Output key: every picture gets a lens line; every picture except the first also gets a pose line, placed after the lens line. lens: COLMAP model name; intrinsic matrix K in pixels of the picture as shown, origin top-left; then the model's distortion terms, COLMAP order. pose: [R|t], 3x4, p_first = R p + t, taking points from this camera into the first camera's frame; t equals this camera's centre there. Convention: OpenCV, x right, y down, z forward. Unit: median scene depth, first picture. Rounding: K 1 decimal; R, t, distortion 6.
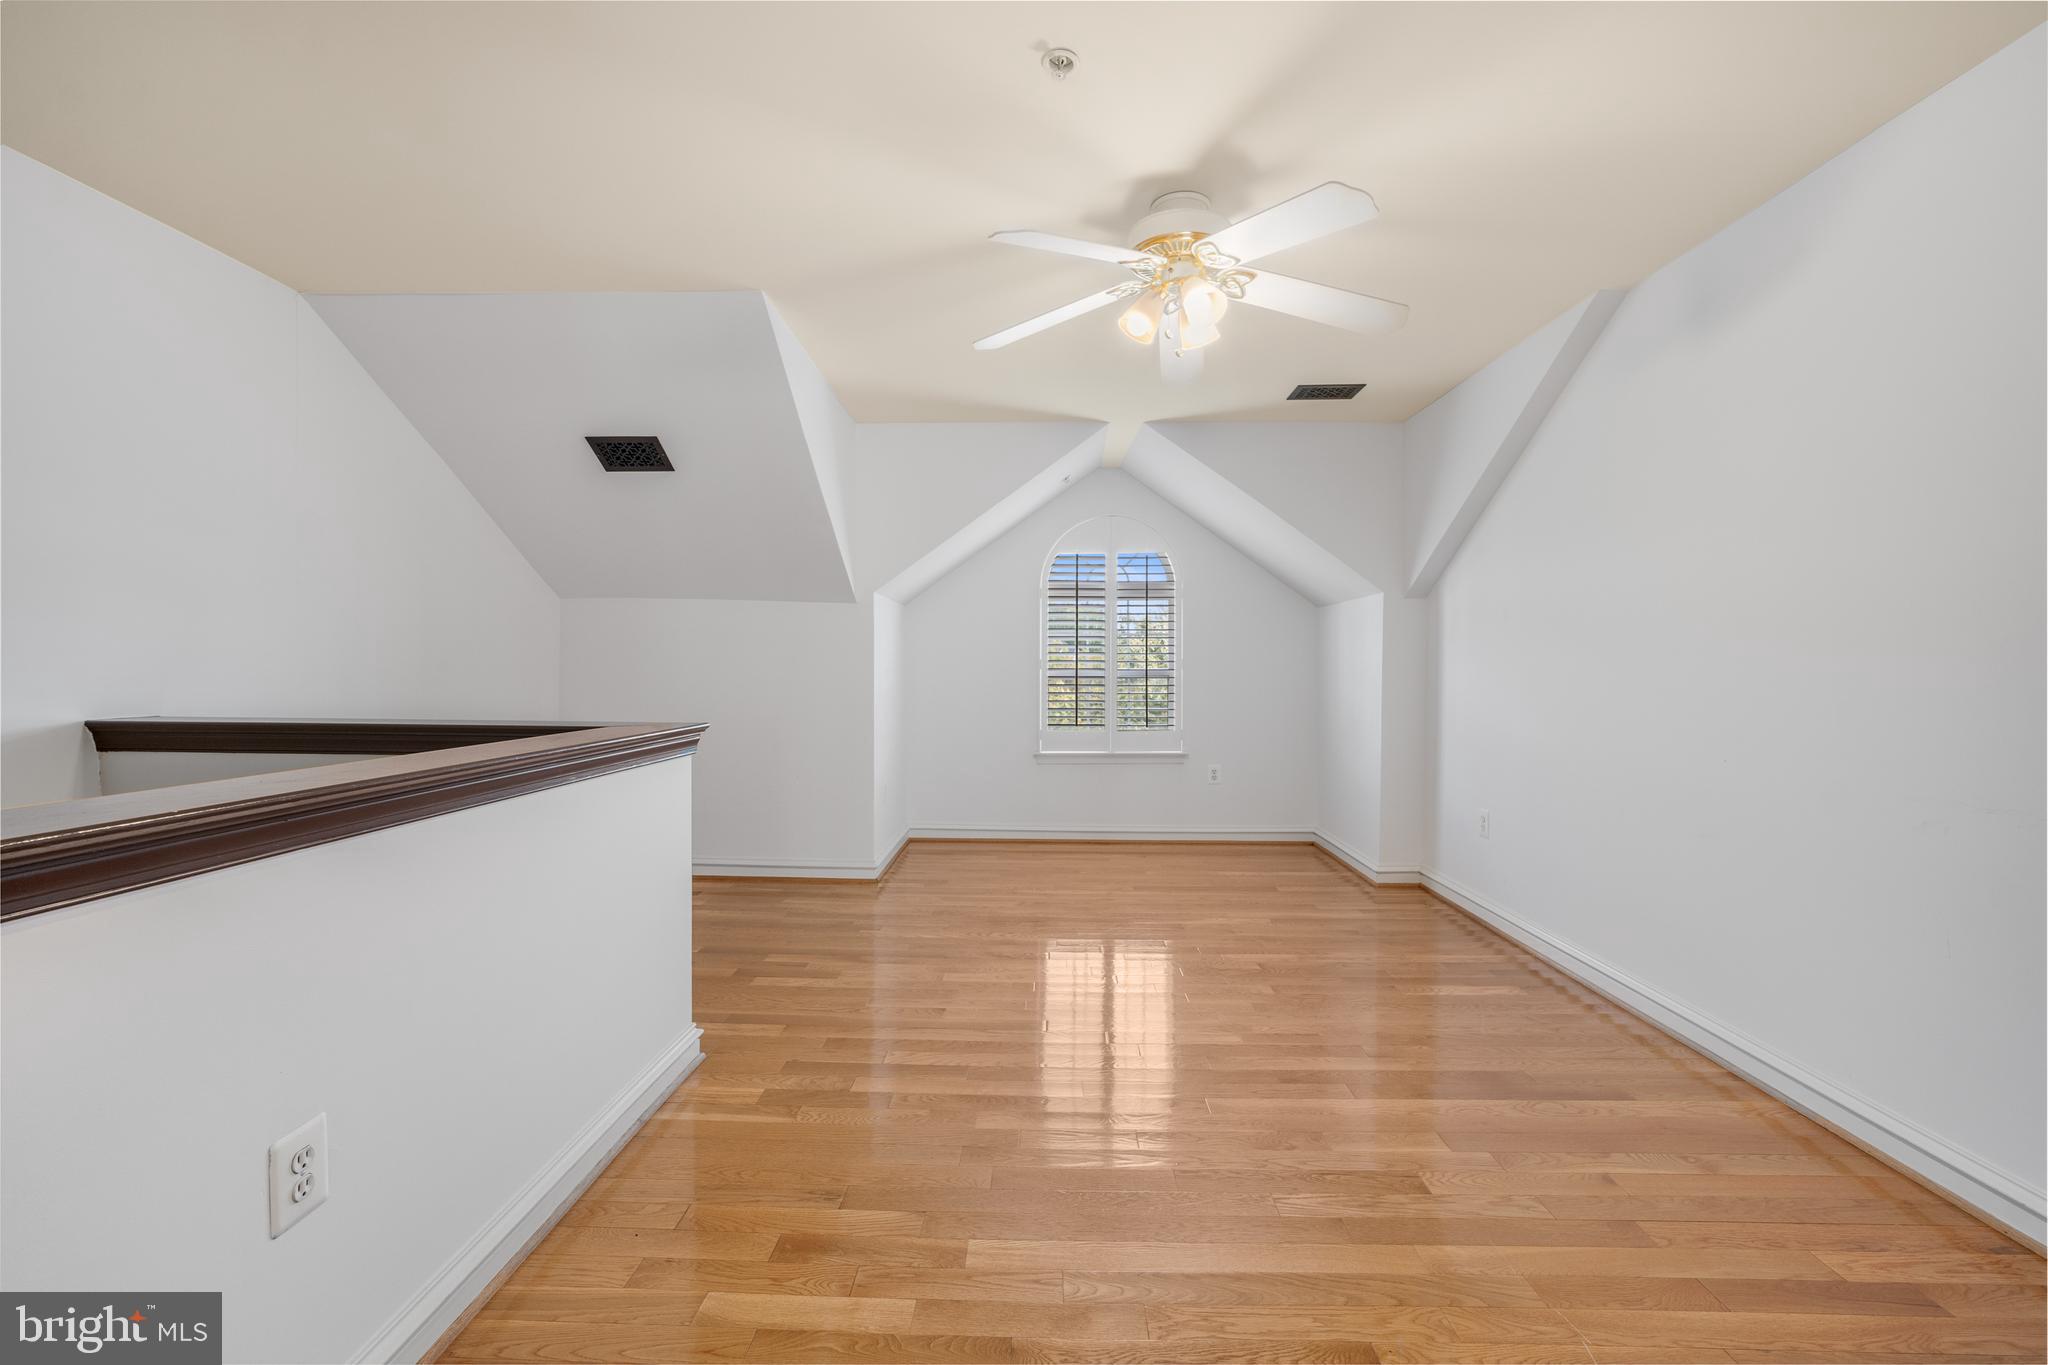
lens RADIAL K [[881.9, 0, 1015.5], [0, 881.9, 665.4], [0, 0, 1]] dist [-0.038387, 0.014739]
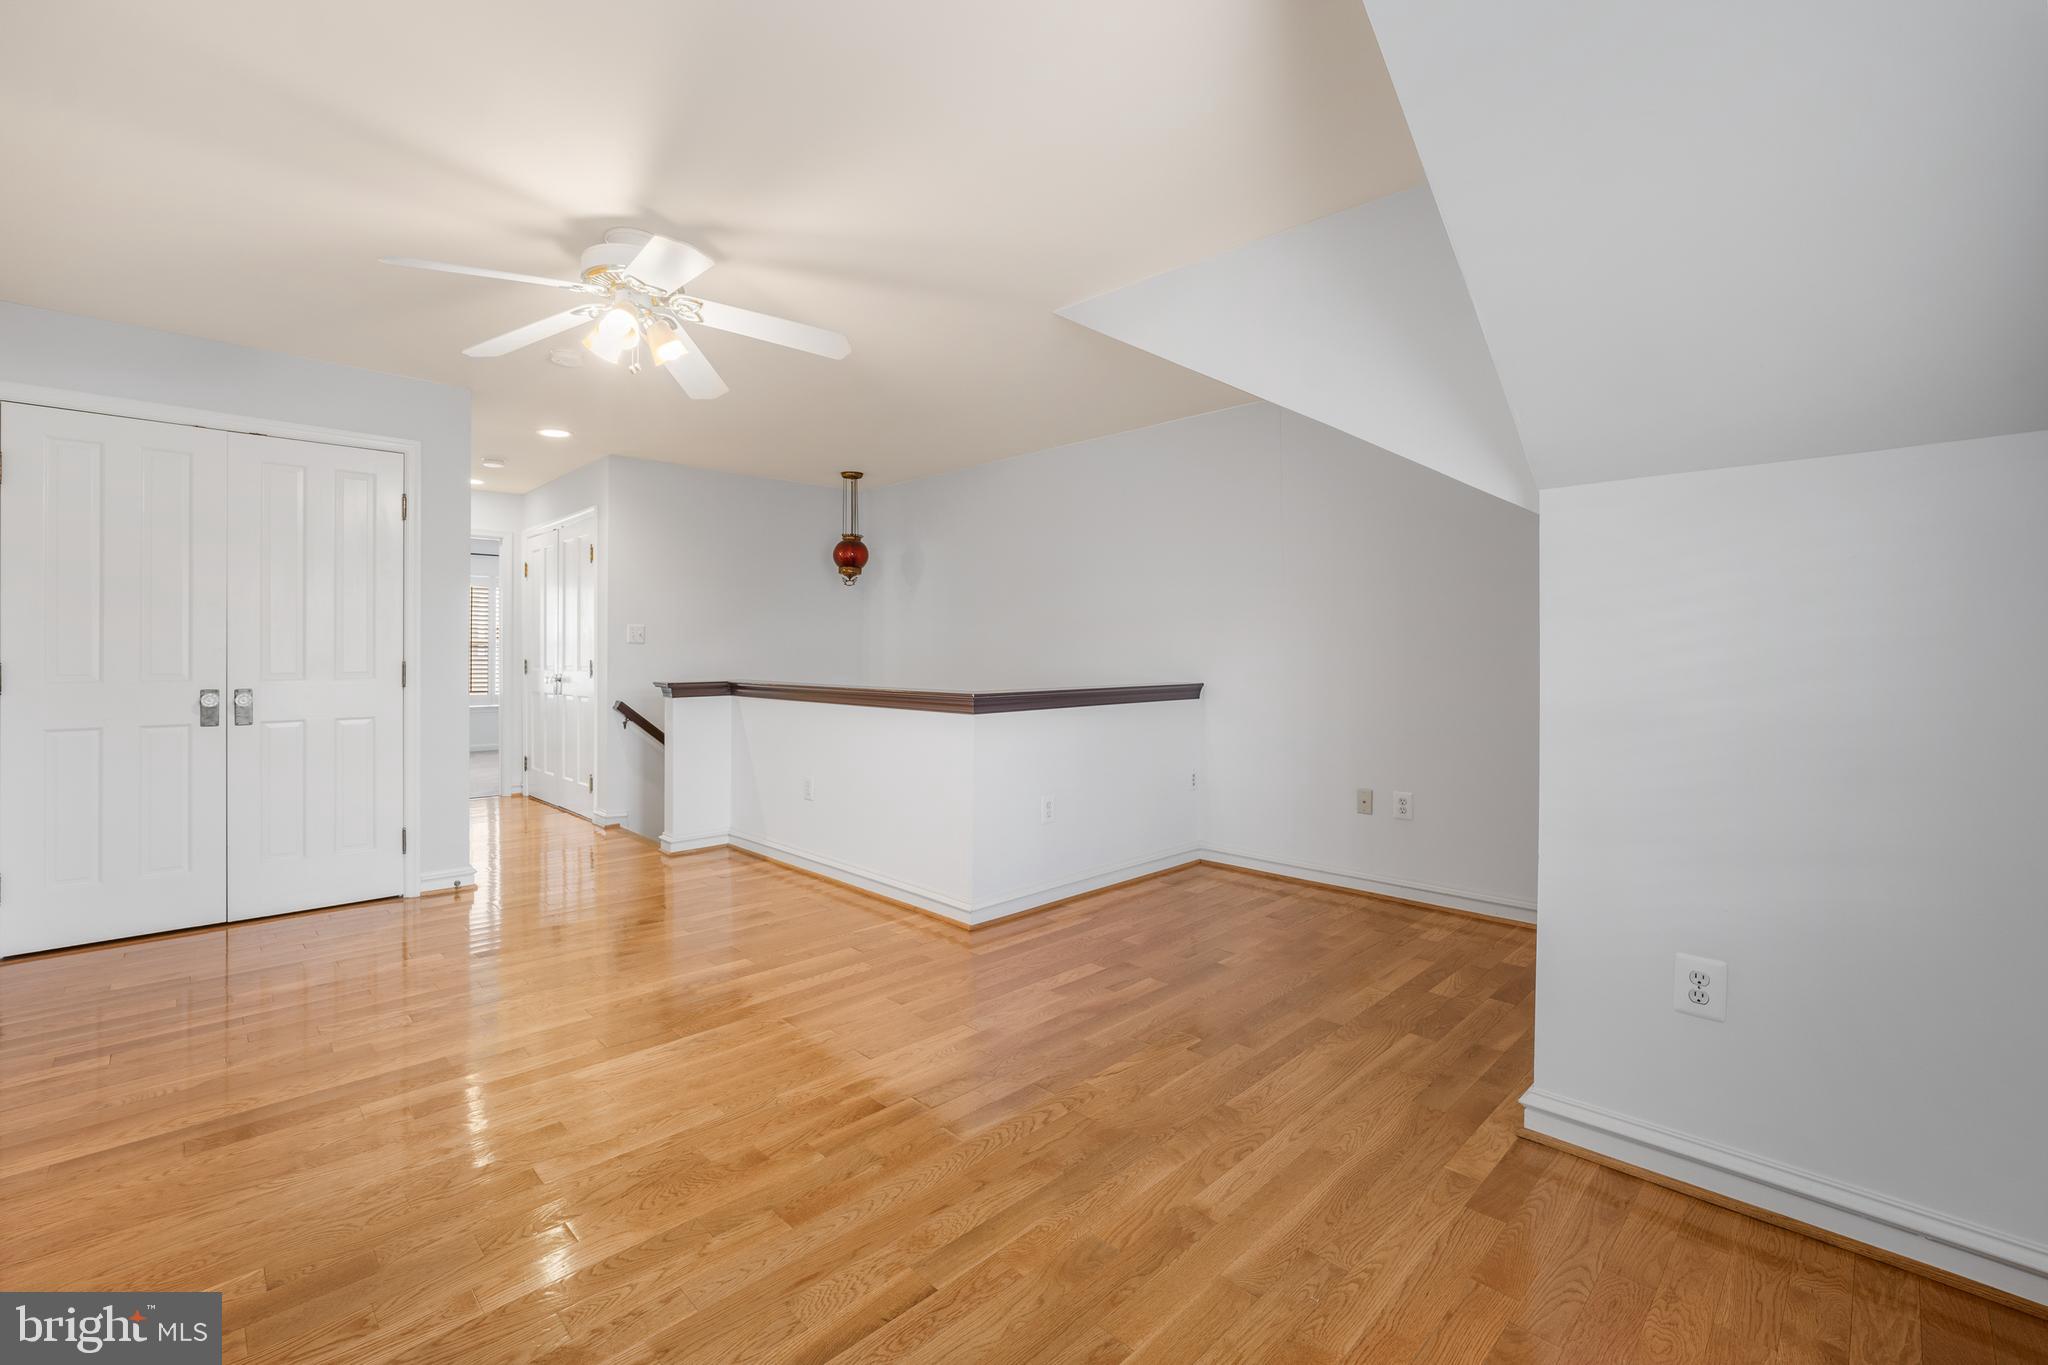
lens RADIAL K [[881.9, 0, 1015.5], [0, 881.9, 665.4], [0, 0, 1]] dist [-0.038387, 0.014739]
pose [[-0.697571, 0.002299, -0.716512, 0.485606], [-0.002216, 0.999983, 0.005367, 0.012321], [0.716513, 0.005332, -0.697554, 1.636043]]
